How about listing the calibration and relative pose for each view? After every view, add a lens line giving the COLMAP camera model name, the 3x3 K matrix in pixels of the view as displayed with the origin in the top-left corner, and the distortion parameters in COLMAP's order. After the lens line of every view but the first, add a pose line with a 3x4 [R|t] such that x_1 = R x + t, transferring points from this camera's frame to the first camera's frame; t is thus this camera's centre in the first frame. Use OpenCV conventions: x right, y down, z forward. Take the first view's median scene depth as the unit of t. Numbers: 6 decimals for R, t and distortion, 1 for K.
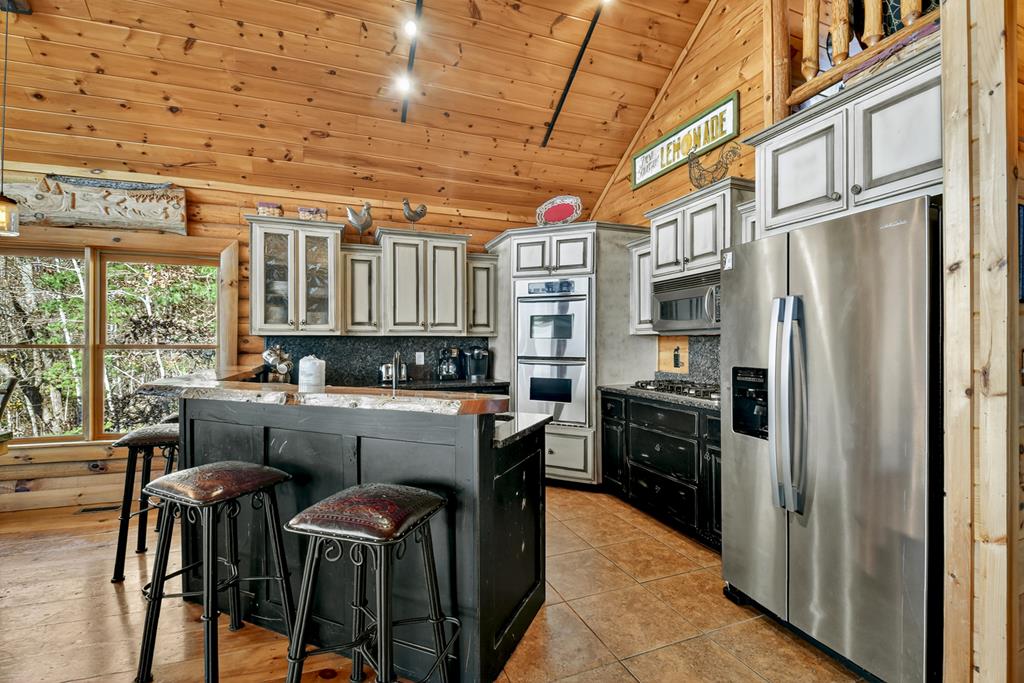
lens RADIAL K [[462.1, 0, 514.3], [0, 462.1, 344.6], [0, 0, 1]] dist [-0.001118, -0.012359]
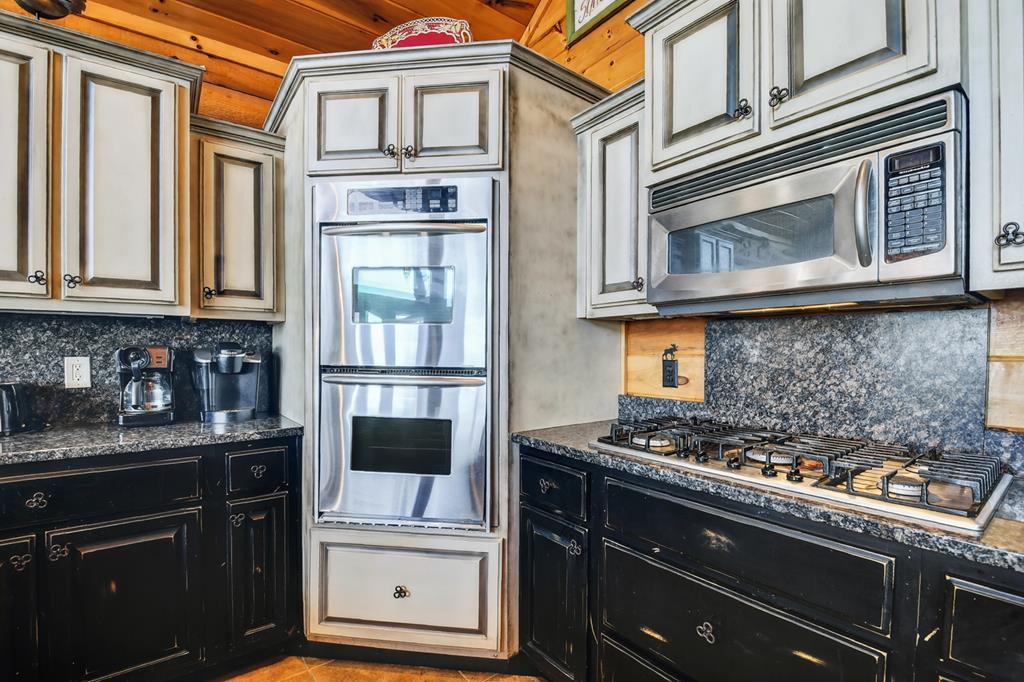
lens RADIAL K [[462.1, 0, 514.8], [0, 462.1, 358.5], [0, 0, 1]] dist [-0.001118, -0.012359]
pose [[0.963087, 0.000266, 0.269191, 0.066284], [-0.003231, 0.999939, 0.010574, 0.014485], [-0.269171, -0.011054, 0.963029, 0.577516]]
